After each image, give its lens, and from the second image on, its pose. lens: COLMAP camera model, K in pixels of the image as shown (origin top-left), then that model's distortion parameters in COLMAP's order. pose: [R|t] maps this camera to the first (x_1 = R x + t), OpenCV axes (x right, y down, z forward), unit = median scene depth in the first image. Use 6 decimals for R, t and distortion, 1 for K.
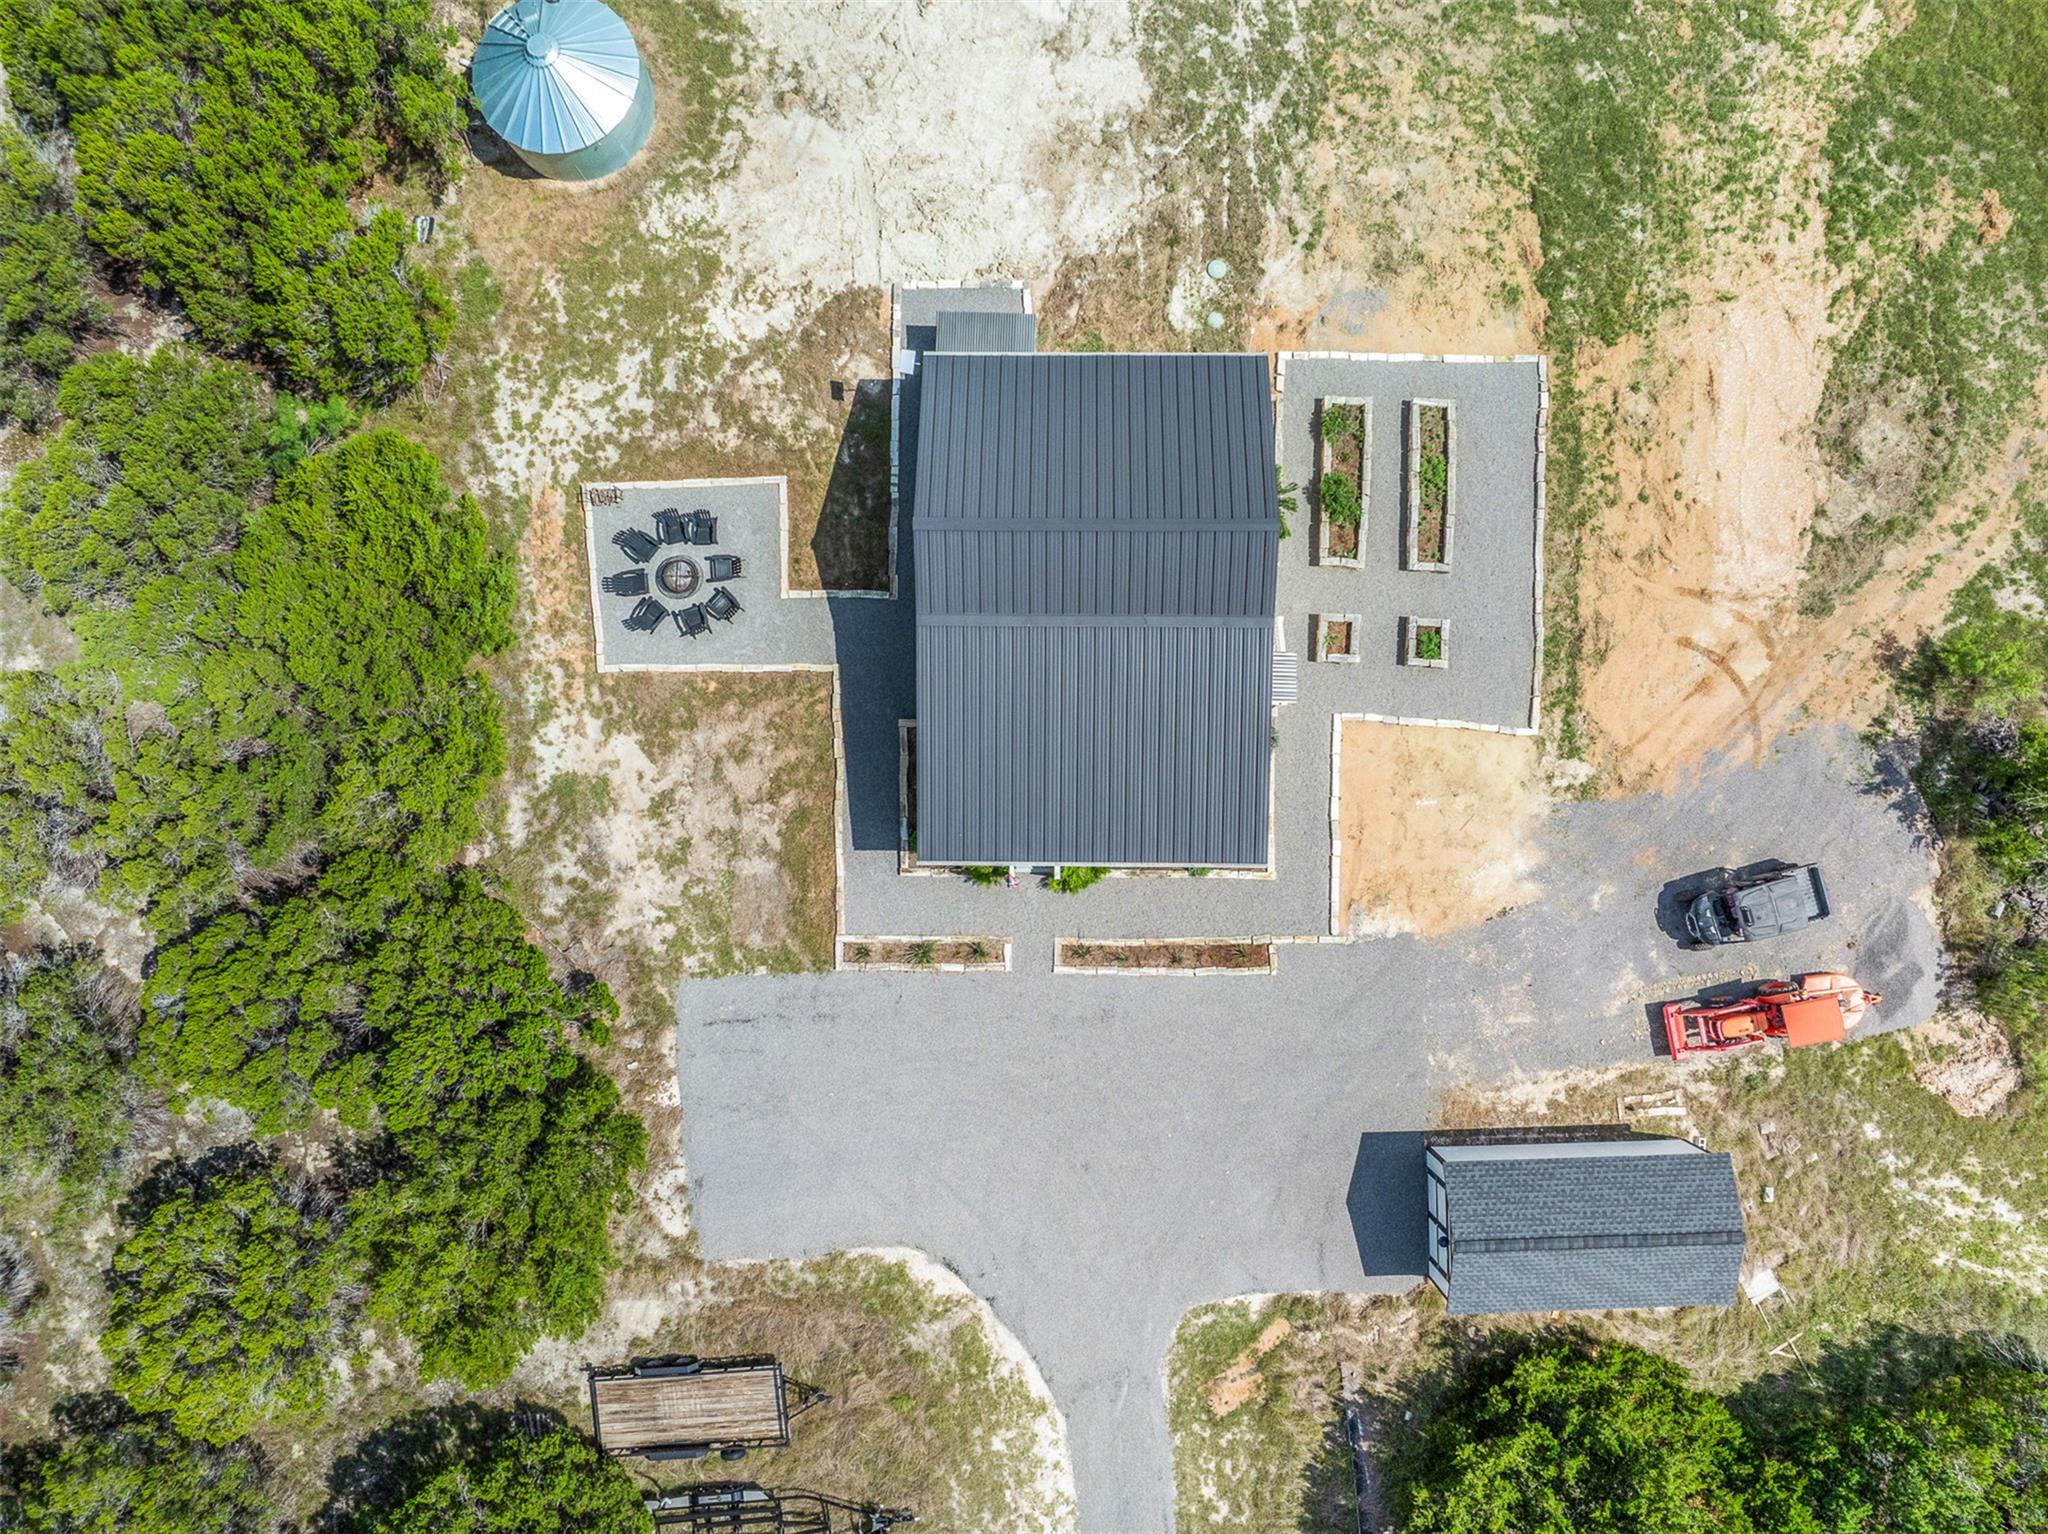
lens RADIAL K [[1433.2, 0, 1020.5], [0, 1433.2, 760.4], [0, 0, 1]] dist [-0.032512, 0.010354]
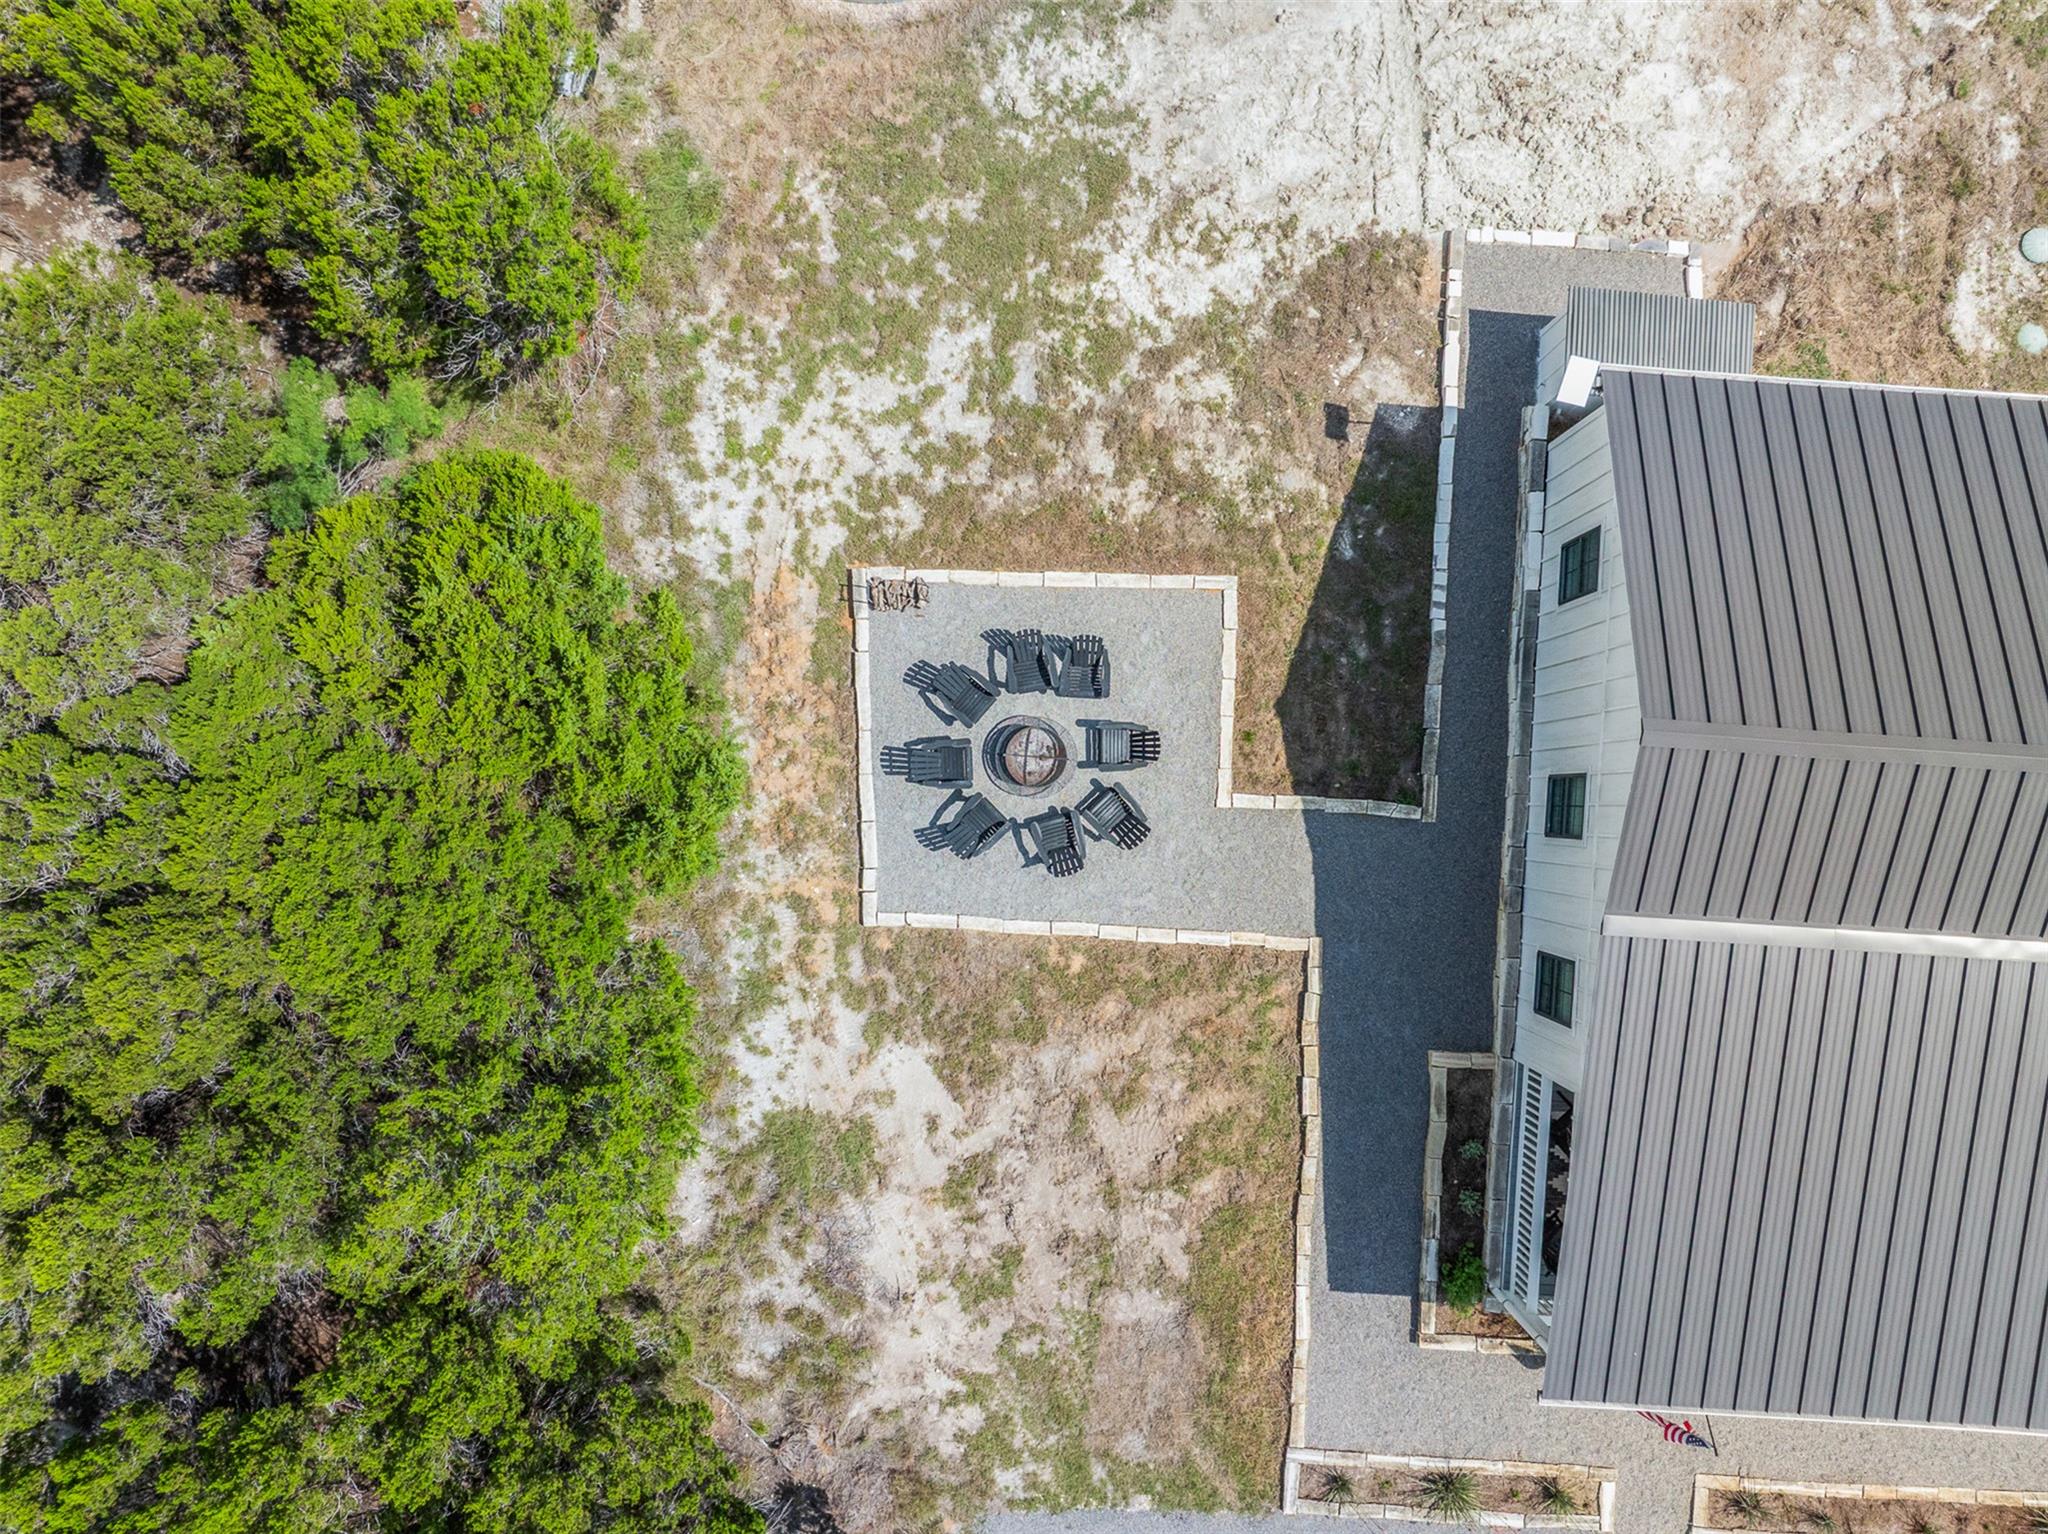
lens RADIAL K [[1433.2, 0, 1030.4], [0, 1433.2, 770.4], [0, 0, 1]] dist [-0.032512, 0.010354]
pose [[0.998200, 0.059893, 0.003068, -0.238734], [-0.059899, 0.998202, 0.002080, -0.123608], [-0.002938, -0.002260, 0.999993, 0.467764]]
